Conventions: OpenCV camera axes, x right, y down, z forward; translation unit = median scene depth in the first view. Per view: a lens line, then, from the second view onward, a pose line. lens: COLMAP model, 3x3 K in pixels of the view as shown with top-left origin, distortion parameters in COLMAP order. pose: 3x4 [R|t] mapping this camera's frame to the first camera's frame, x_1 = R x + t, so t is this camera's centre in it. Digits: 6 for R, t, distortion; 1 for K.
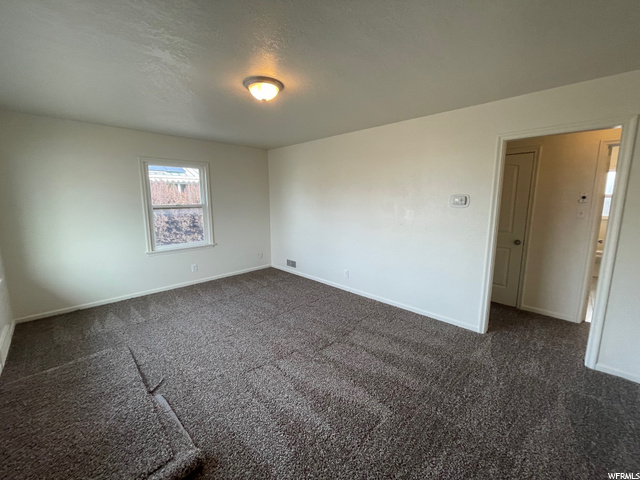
lens RADIAL K [[260.1, 0, 318.6], [0, 260.1, 237.0], [0, 0, 1]] dist [0.001125, 0.000473]
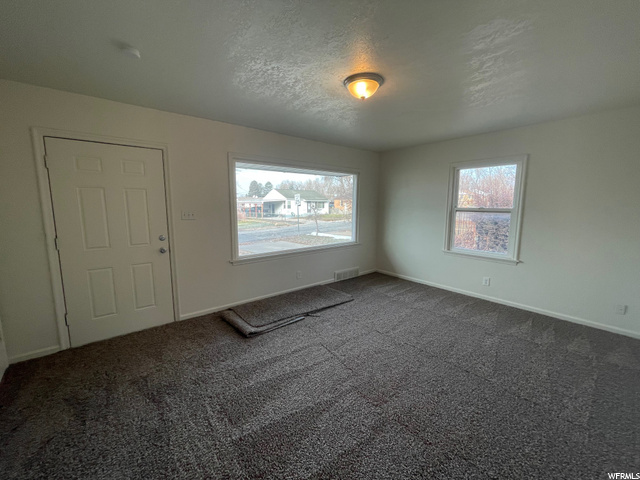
lens RADIAL K [[260.1, 0, 318.6], [0, 260.1, 237.0], [0, 0, 1]] dist [0.001125, 0.000473]
pose [[-0.108614, 0.125845, -0.986086, 0.497387], [-0.150177, 0.978493, 0.141417, -0.076086], [0.982675, 0.163447, -0.087379, 0.598489]]
